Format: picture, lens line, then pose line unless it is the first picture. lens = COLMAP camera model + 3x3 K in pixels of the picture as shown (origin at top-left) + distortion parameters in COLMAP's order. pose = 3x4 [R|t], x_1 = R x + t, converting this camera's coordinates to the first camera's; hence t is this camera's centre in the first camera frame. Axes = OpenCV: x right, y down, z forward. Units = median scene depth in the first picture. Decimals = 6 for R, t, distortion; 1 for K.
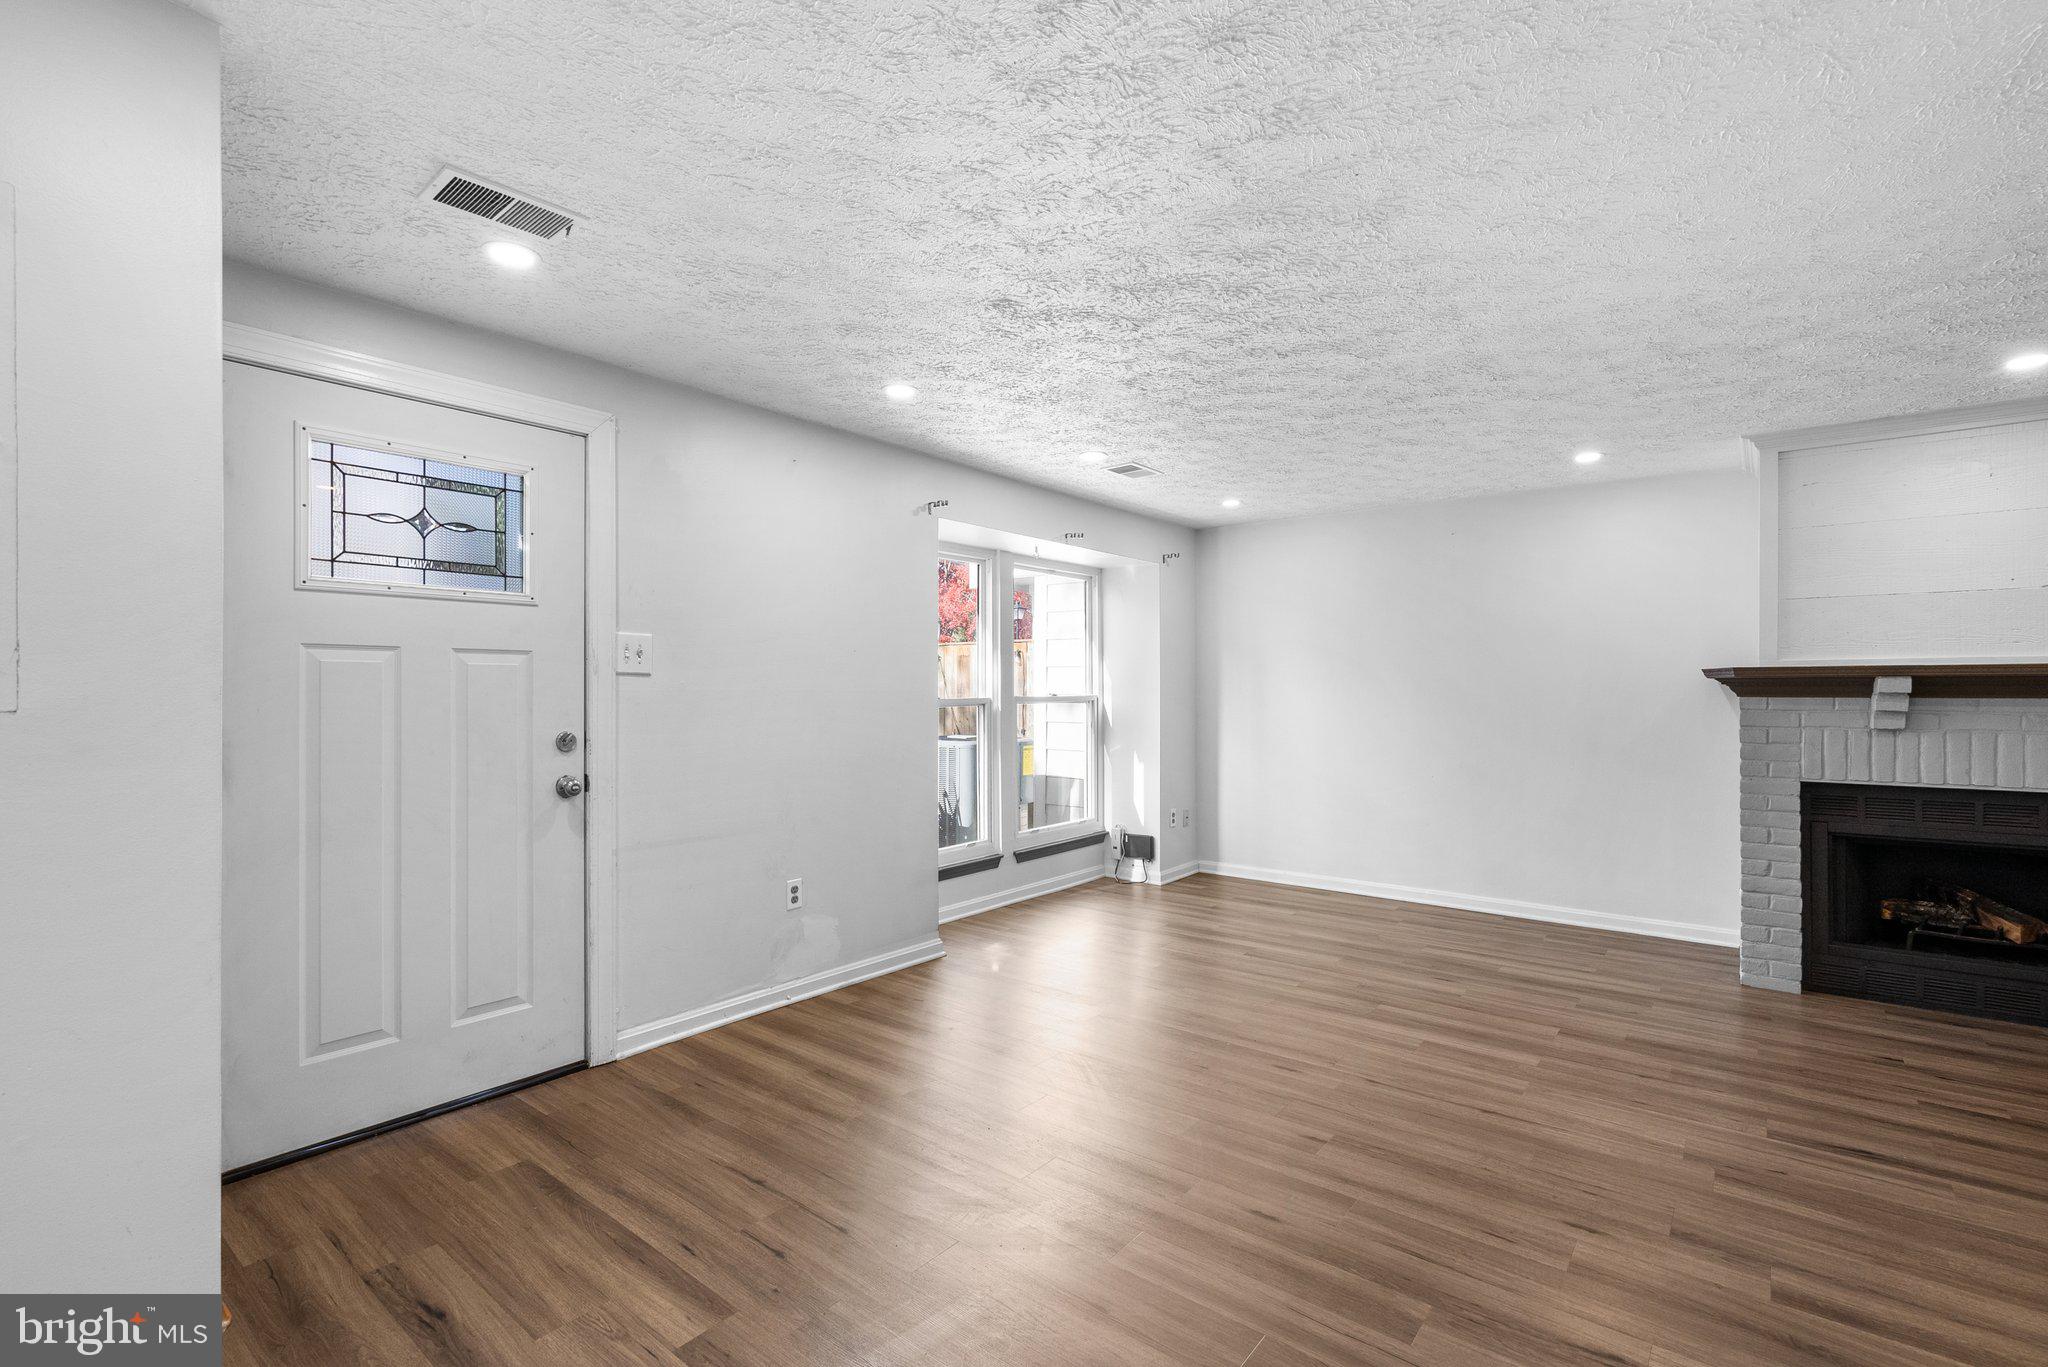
lens RADIAL K [[924.3, 0, 990.5], [0, 924.3, 703.6], [0, 0, 1]] dist [-0.008878, 0.004494]
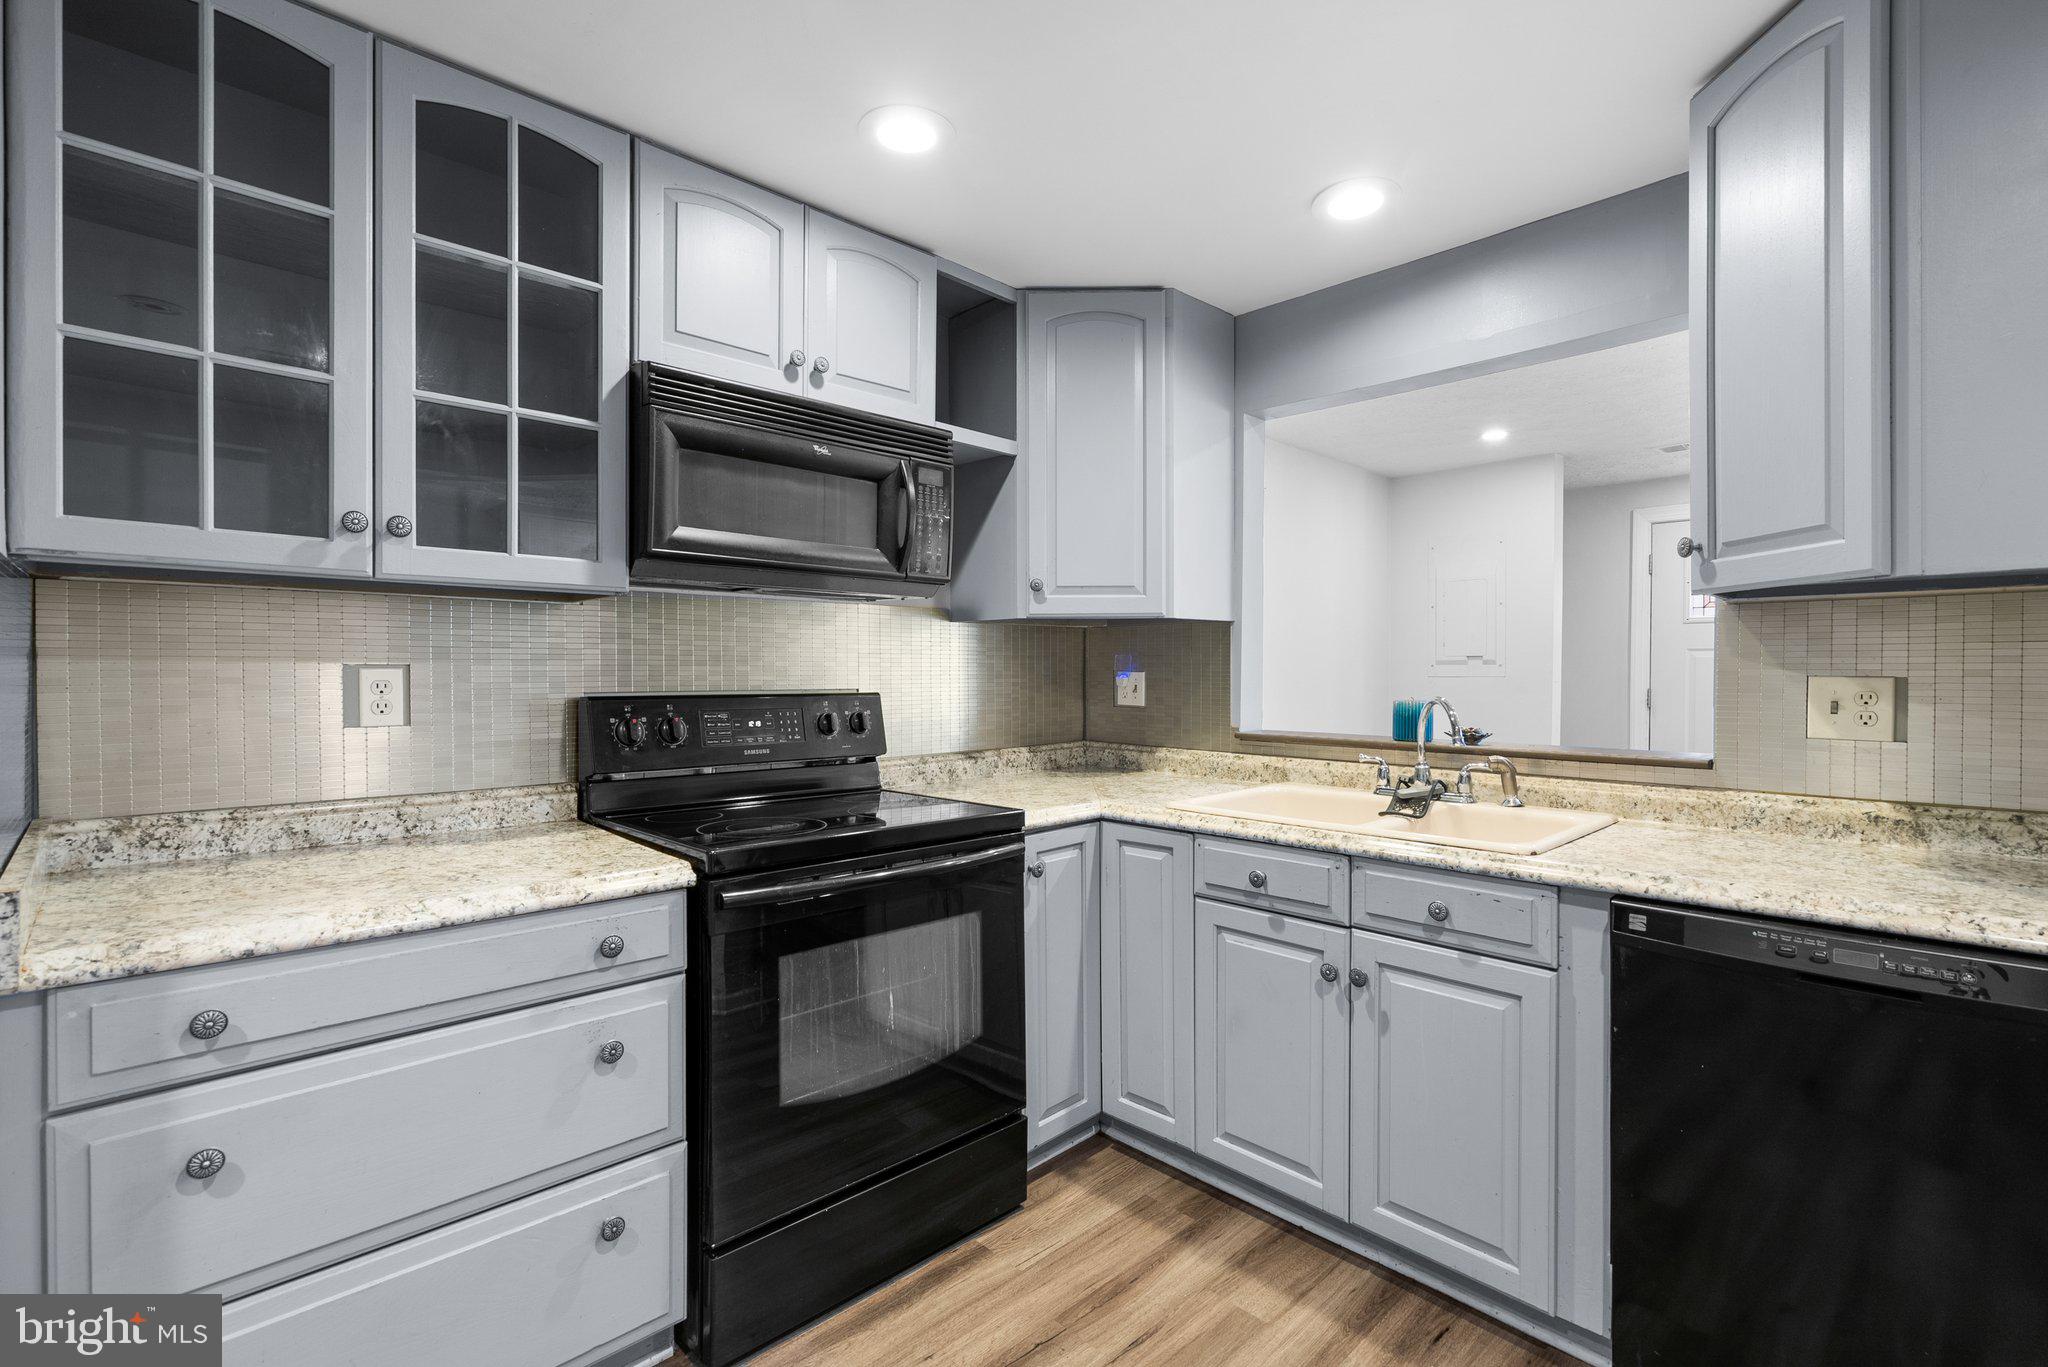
lens RADIAL K [[924.3, 0, 1022.1], [0, 924.3, 681.6], [0, 0, 1]] dist [-0.008878, 0.004494]
pose [[-0.141492, 0.011150, -0.989877, 0.981570], [-0.020113, 0.999698, 0.014136, 0.006875], [0.989735, 0.021910, -0.141225, -0.123976]]
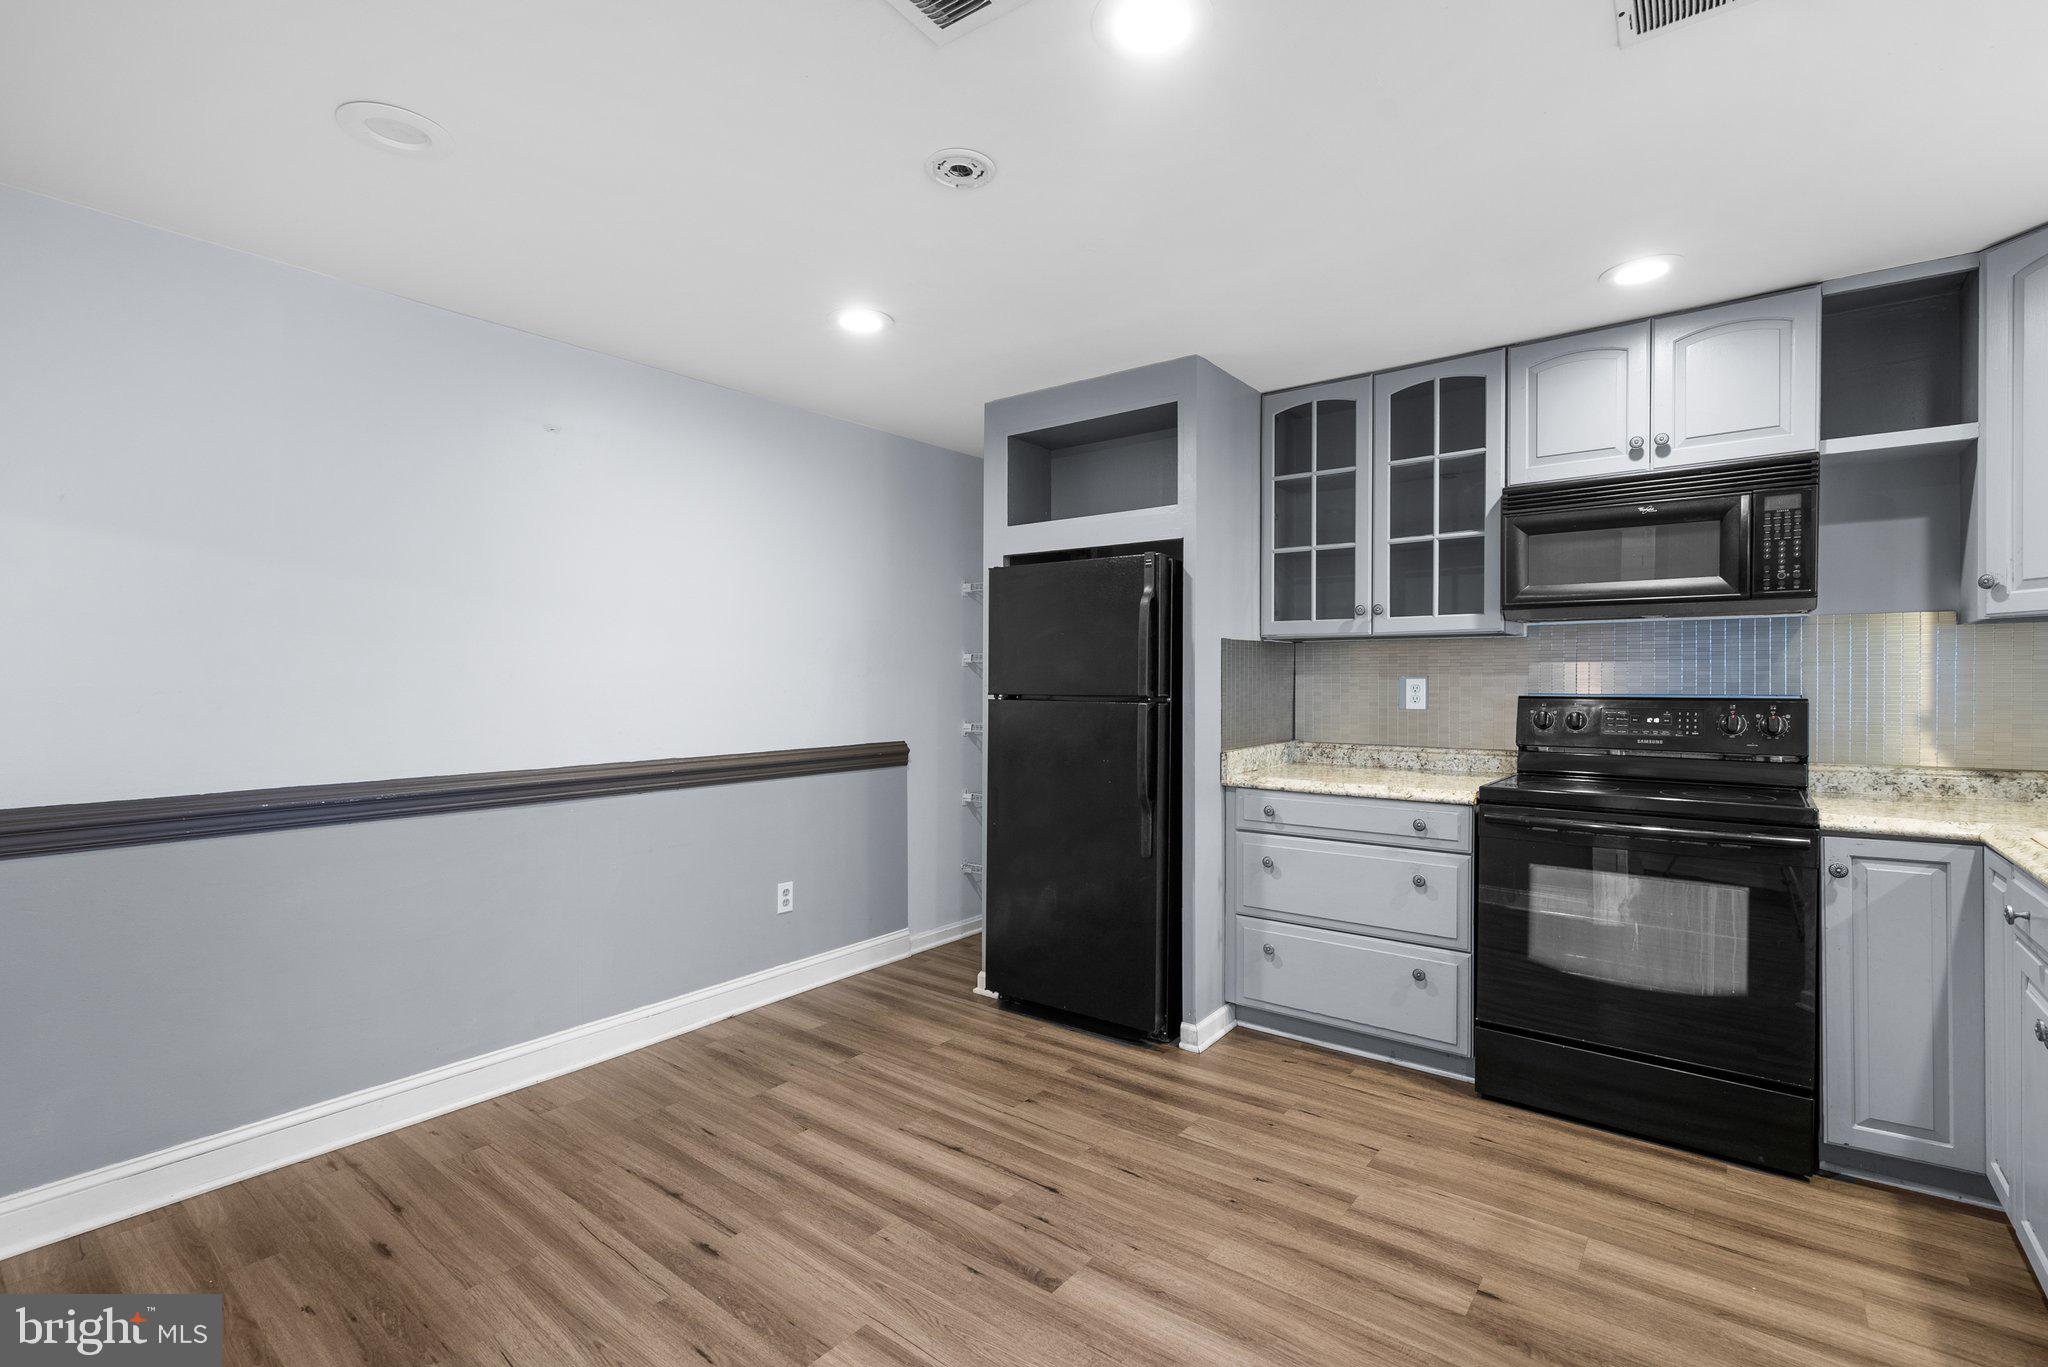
lens RADIAL K [[924.3, 0, 1039.0], [0, 924.3, 697.0], [0, 0, 1]] dist [-0.008878, 0.004494]
pose [[-0.999953, 0.002364, -0.009397, 0.933458], [0.002012, 0.999304, 0.037243, -0.002664], [0.009479, 0.037222, -0.999262, 0.375942]]
